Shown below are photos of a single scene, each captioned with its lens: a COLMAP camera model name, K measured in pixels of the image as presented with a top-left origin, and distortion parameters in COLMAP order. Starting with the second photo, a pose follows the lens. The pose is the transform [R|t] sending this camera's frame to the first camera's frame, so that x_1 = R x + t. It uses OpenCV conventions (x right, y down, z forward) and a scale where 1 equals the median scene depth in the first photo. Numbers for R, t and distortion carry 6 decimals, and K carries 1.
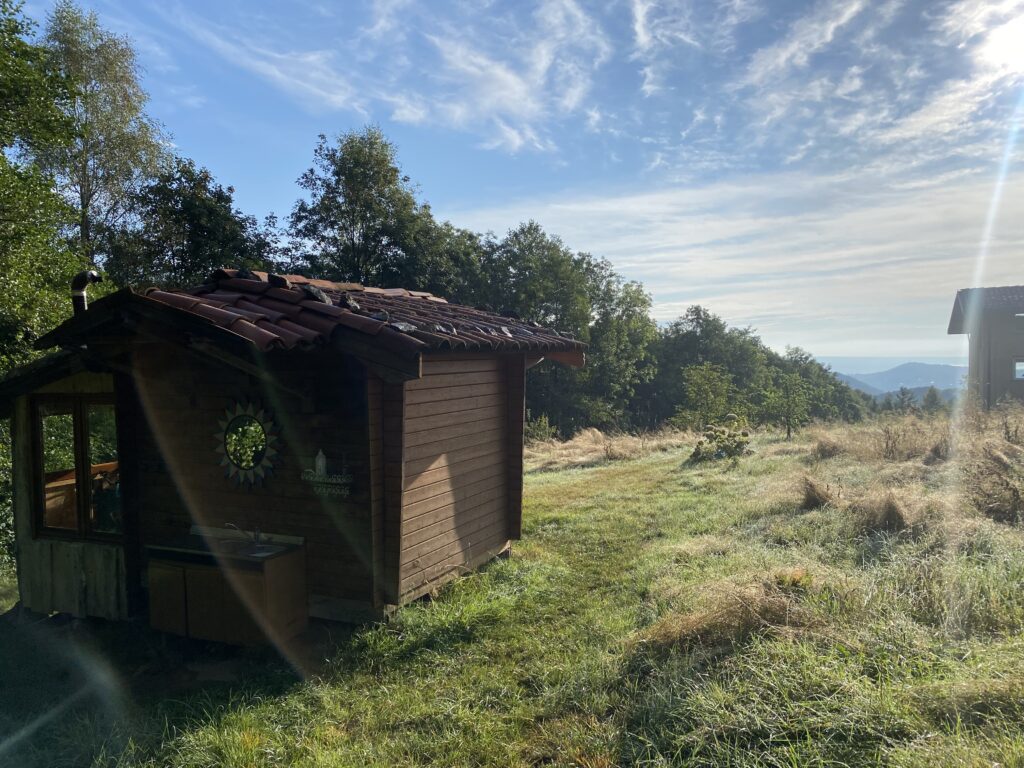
lens RADIAL K [[782.4, 0, 532.2], [0, 782.4, 388.3], [0, 0, 1]] dist [0.013521, -0.003066]
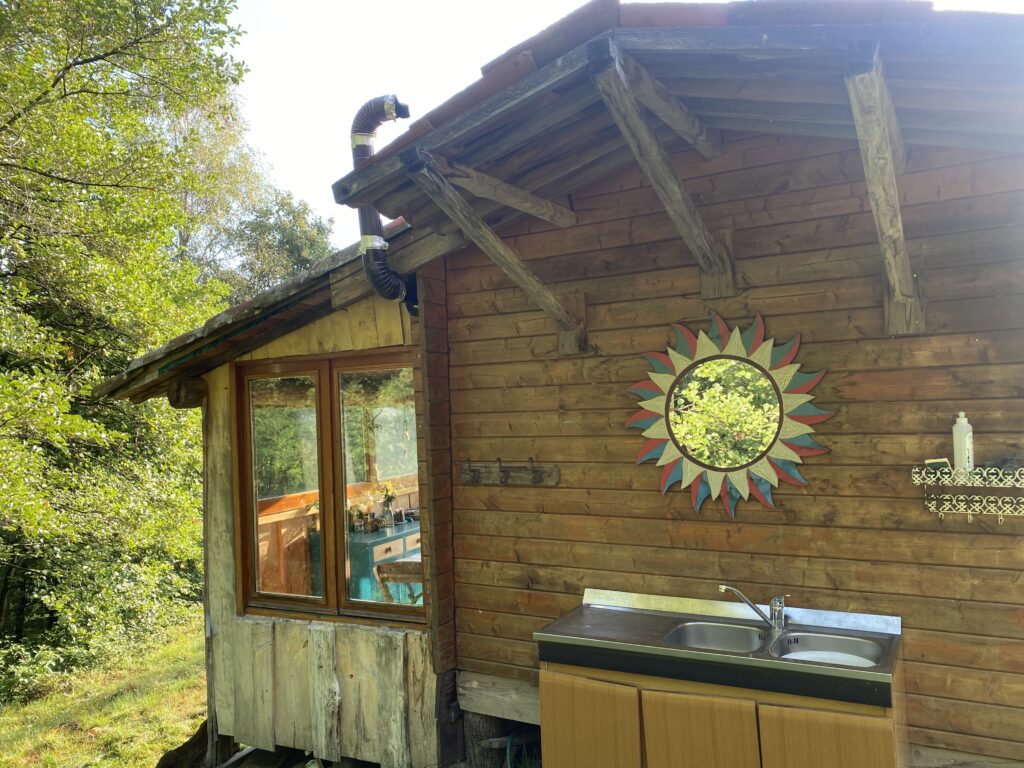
lens RADIAL K [[782.4, 0, 532.2], [0, 782.4, 388.3], [0, 0, 1]] dist [0.013521, -0.003066]
pose [[0.997144, -0.027441, -0.070367, -0.388507], [0.022700, 0.997473, -0.067316, 0.072414], [0.072037, 0.065526, 0.995247, 0.448145]]
